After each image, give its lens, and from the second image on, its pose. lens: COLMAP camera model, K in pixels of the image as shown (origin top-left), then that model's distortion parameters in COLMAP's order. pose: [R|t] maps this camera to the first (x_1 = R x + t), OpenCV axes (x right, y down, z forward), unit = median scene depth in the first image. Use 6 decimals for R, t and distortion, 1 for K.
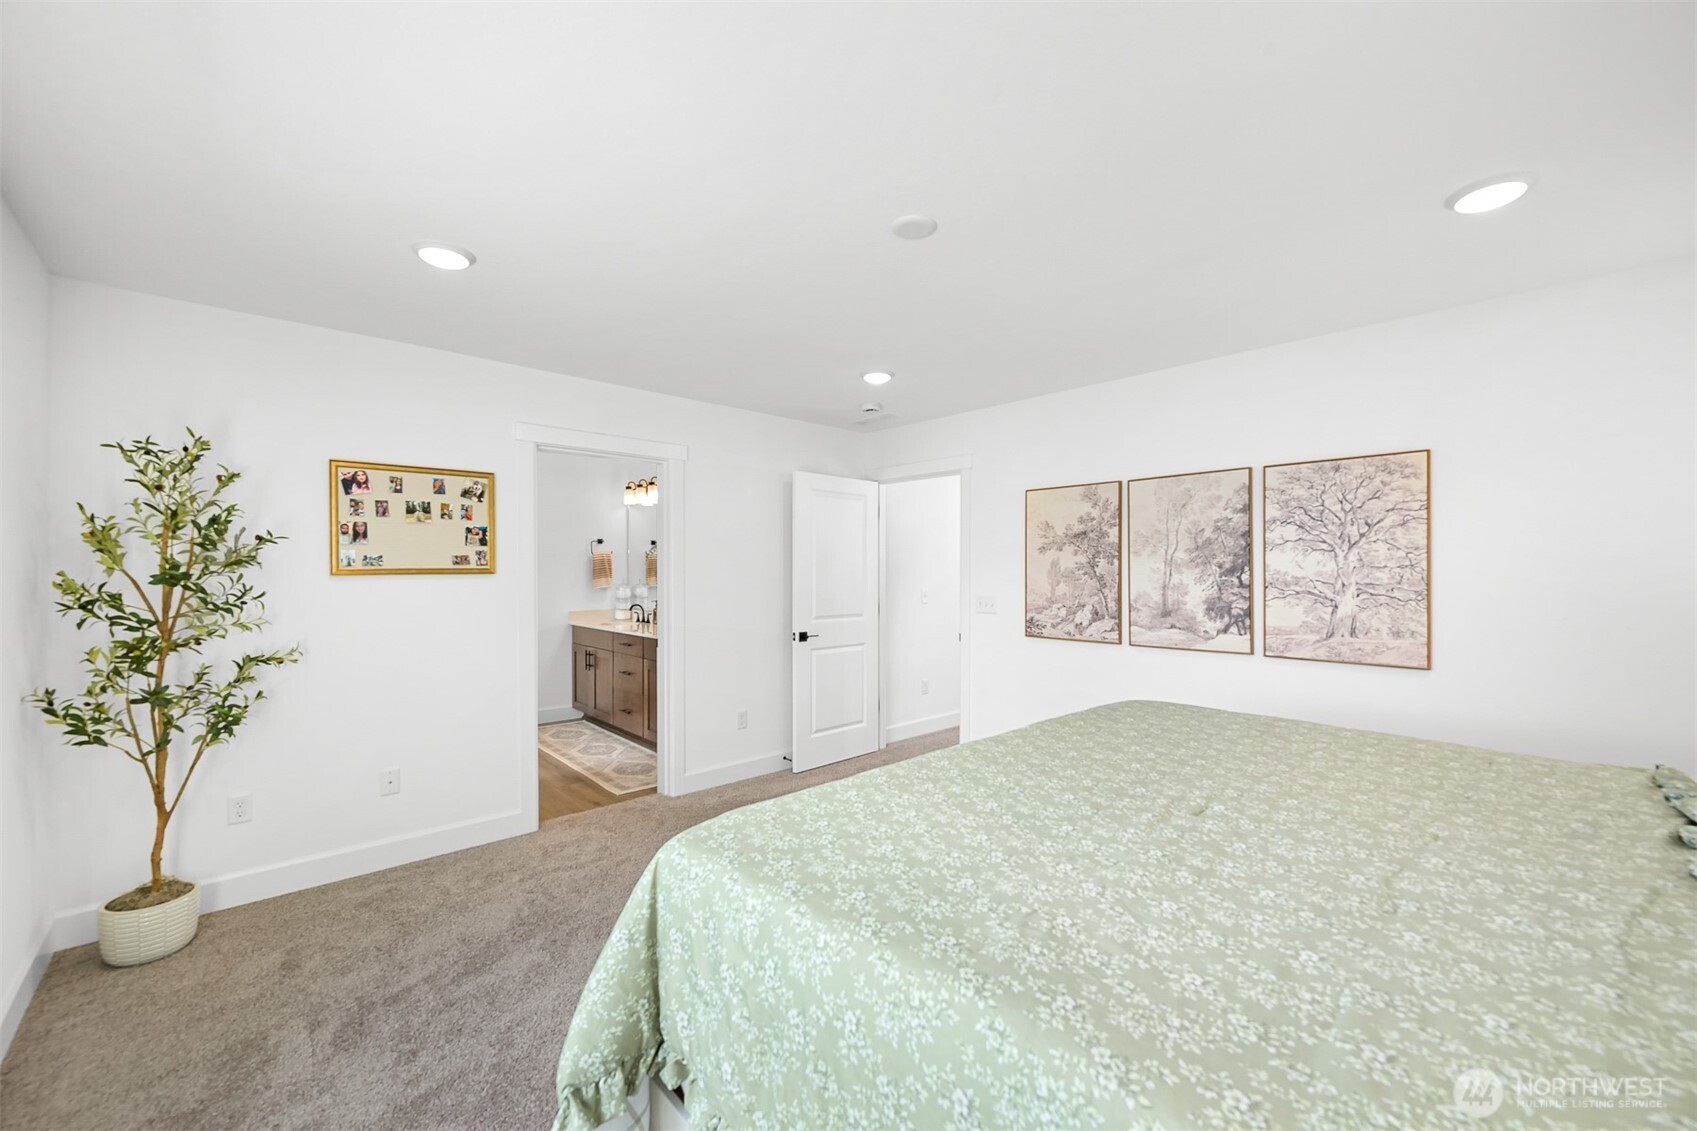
lens RADIAL K [[673.9, 0, 850.3], [0, 673.9, 565.2], [0, 0, 1]] dist [-0.001844, 0.000316]
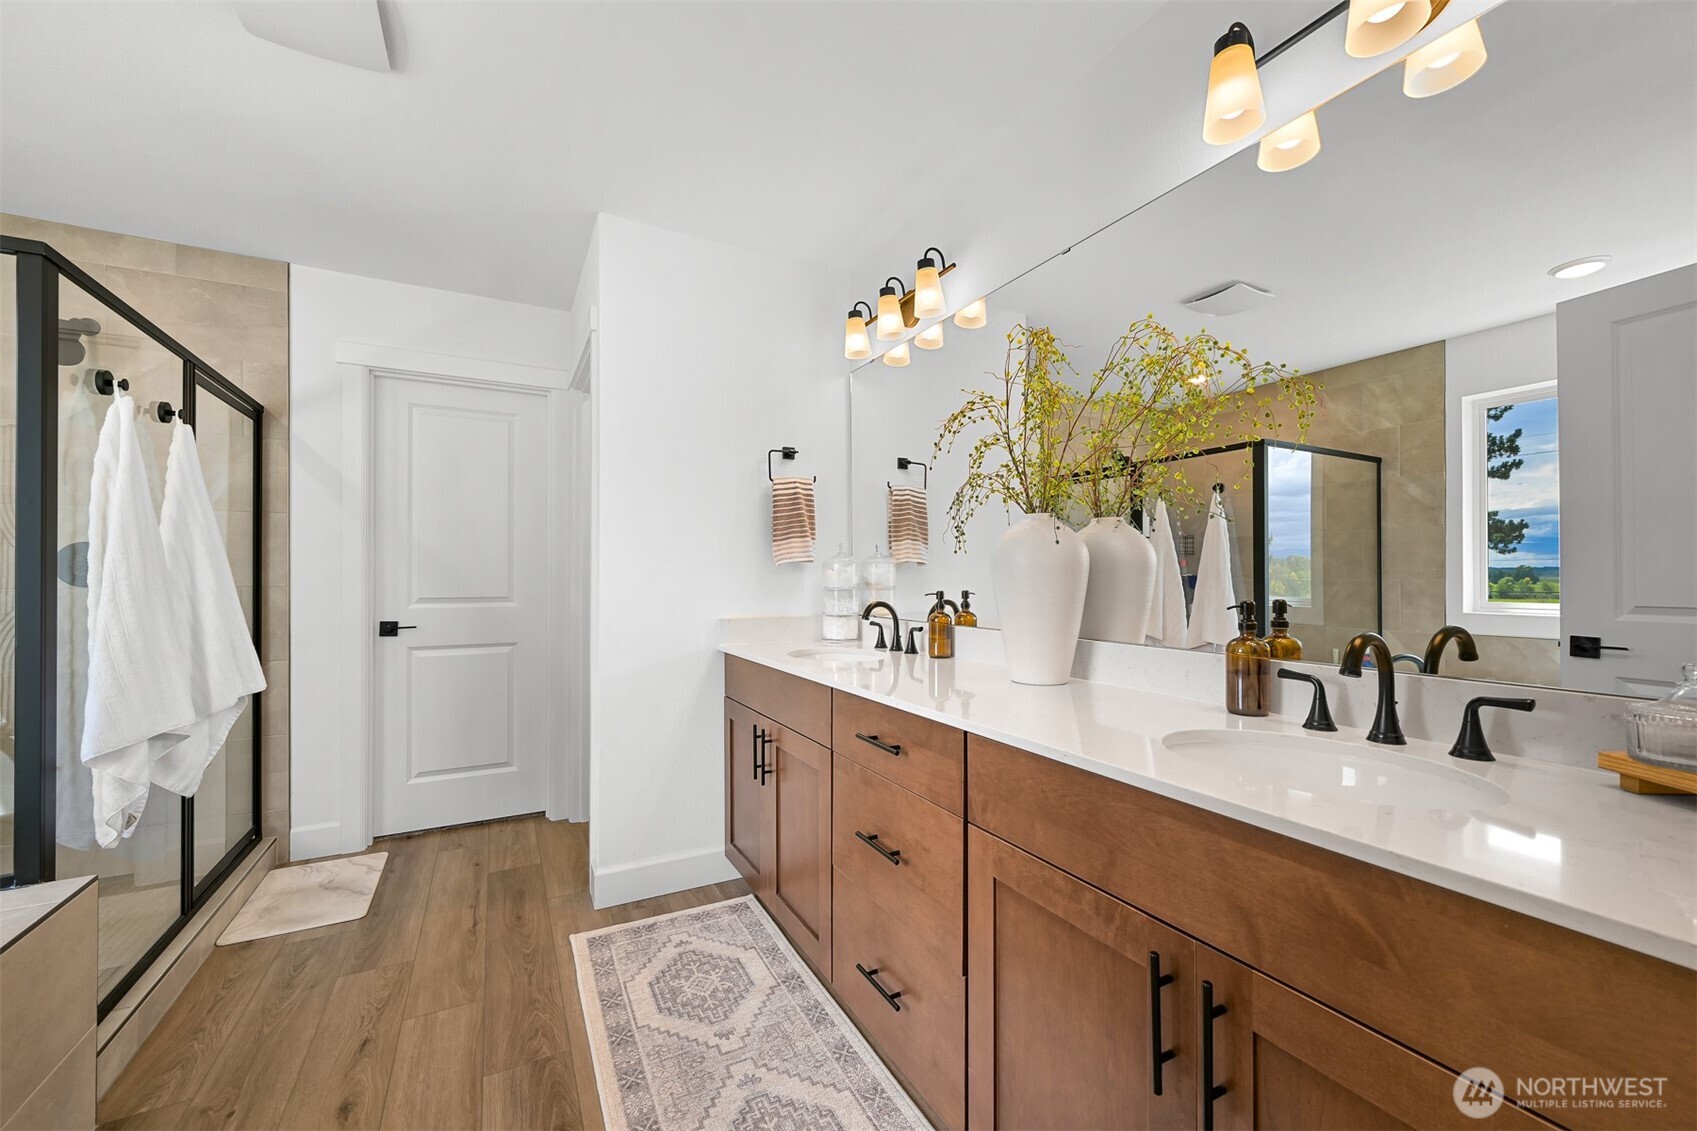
lens RADIAL K [[673.9, 0, 848.8], [0, 673.9, 570.9], [0, 0, 1]] dist [-0.001844, 0.000316]
pose [[0.966476, -0.004408, -0.256719, -0.229653], [0.002430, 0.999965, -0.008023, 0.042122], [0.256745, 0.007130, 0.966453, 0.609177]]
